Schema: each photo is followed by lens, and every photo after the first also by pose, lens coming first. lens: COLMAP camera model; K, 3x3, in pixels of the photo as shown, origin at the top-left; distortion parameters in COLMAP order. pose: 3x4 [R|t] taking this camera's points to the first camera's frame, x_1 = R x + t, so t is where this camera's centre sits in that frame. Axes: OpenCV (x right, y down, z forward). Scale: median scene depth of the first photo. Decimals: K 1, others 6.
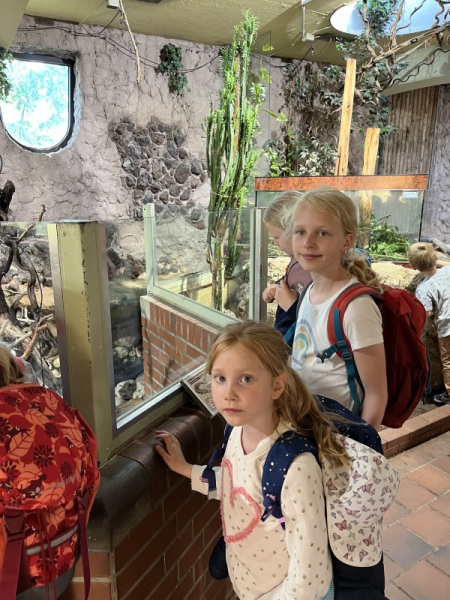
lens RADIAL K [[450.9, 0, 222.5], [0, 450.9, 300.7], [0, 0, 1]] dist [0.023349, -0.055225]
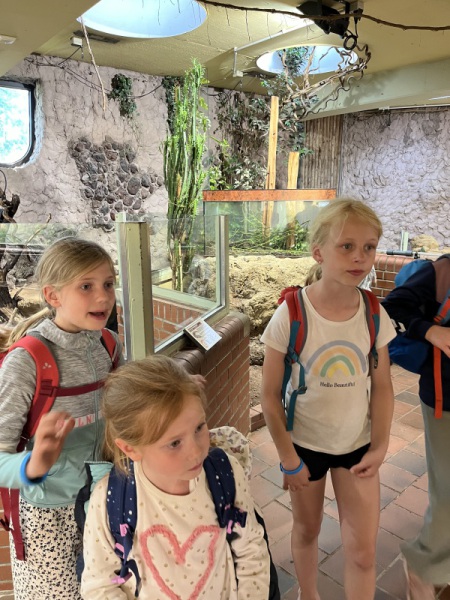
lens RADIAL K [[450.9, 0, 226.1], [0, 450.9, 301.7], [0, 0, 1]] dist [0.023349, -0.055225]
pose [[0.984863, -0.039276, 0.168827, -0.069201], [0.042145, 0.999021, -0.013444, 0.037913], [-0.168133, 0.020356, 0.985554, -0.170193]]
